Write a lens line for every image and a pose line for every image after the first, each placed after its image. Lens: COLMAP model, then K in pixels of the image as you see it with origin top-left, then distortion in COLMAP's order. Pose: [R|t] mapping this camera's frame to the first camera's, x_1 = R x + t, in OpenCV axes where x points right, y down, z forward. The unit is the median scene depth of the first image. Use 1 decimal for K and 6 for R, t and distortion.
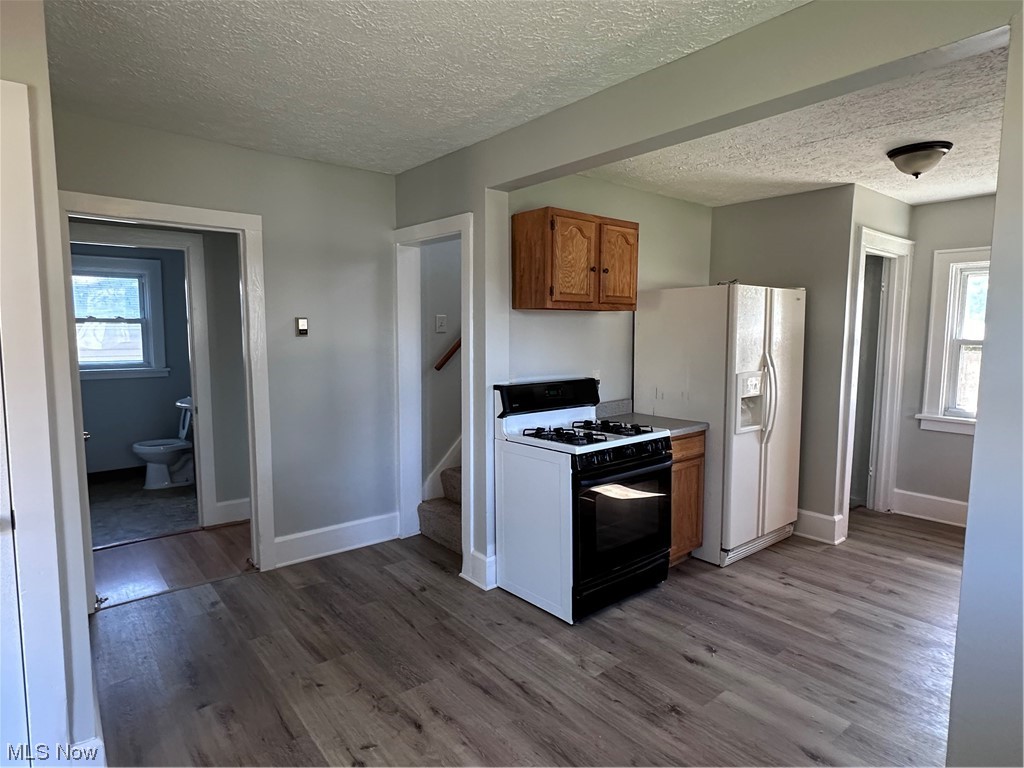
lens RADIAL K [[576.7, 0, 512.1], [0, 576.7, 381.9], [0, 0, 1]] dist [-0.001646, 0.000329]
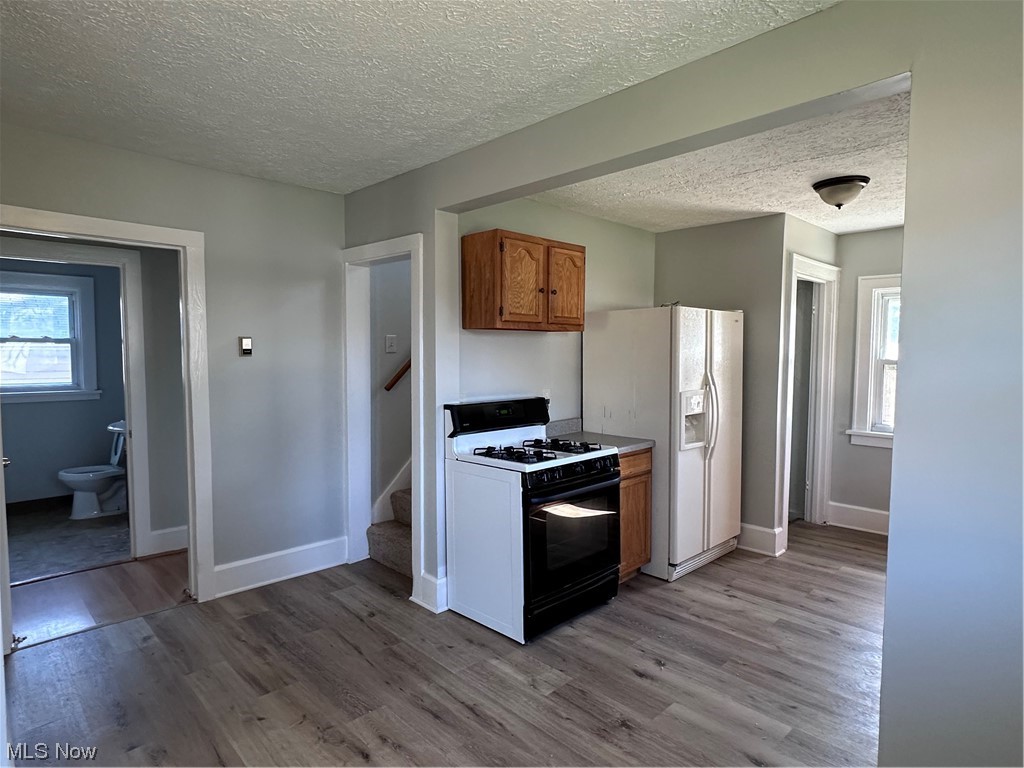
lens RADIAL K [[576.7, 0, 514.0], [0, 576.7, 383.2], [0, 0, 1]] dist [-0.001646, 0.000329]
pose [[0.996347, -0.004170, 0.085299, 0.003921], [0.007291, 0.999314, -0.036320, 0.005456], [-0.085089, 0.036809, 0.995693, -0.006465]]
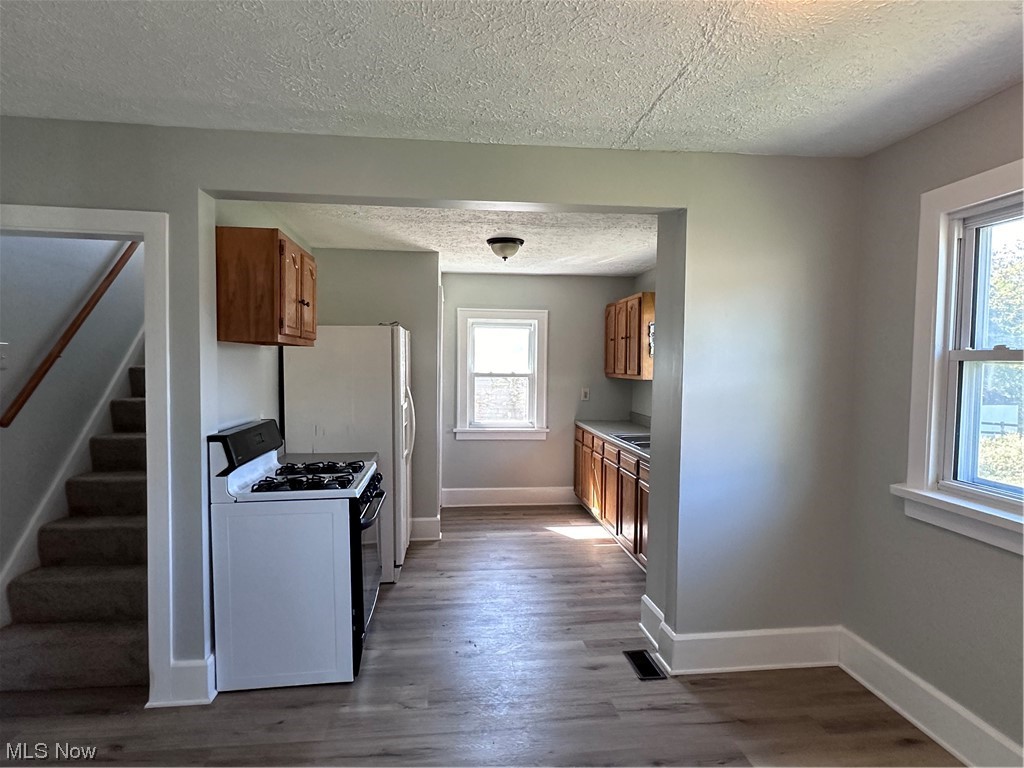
lens RADIAL K [[576.7, 0, 513.3], [0, 576.7, 384.3], [0, 0, 1]] dist [-0.001646, 0.000329]
pose [[0.542041, -0.025459, 0.839966, -0.470603], [0.069360, 0.997486, -0.014525, -0.024958], [-0.837485, 0.066134, 0.542444, 0.217759]]
